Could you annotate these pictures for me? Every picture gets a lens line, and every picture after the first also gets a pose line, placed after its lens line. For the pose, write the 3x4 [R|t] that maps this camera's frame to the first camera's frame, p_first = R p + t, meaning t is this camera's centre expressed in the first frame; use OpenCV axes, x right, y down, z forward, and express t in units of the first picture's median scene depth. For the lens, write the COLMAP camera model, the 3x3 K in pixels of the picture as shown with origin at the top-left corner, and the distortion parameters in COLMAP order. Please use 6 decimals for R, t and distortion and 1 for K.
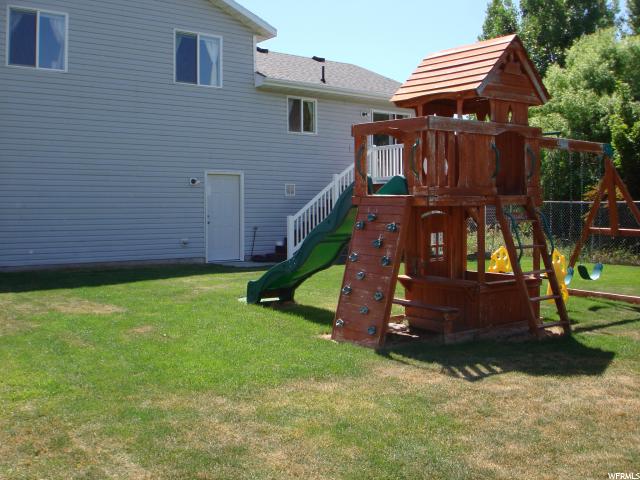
lens RADIAL K [[708.7, 0, 320.0], [0, 708.7, 240.0], [0, 0, 1]] dist [-0.108767, -0.012979]
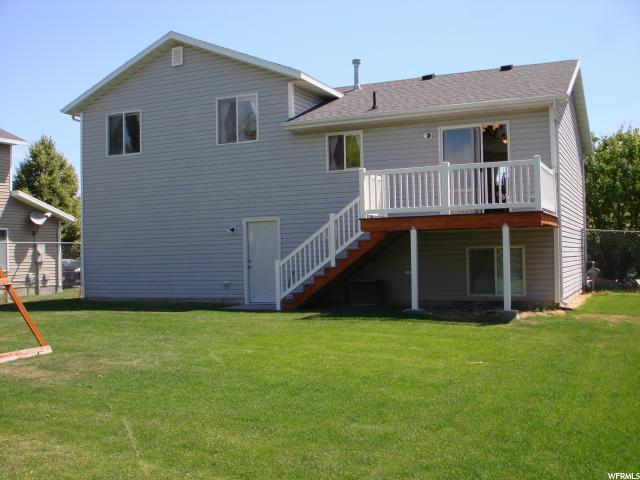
lens RADIAL K [[673.0, 0, 320.0], [0, 673.0, 240.0], [0, 0, 1]] dist [-0.008533, -0.004721]
pose [[0.482189, -0.032491, -0.875464, 0.779974], [-0.013215, 0.998929, -0.044352, -0.020585], [0.875967, 0.032955, 0.481243, 0.579405]]
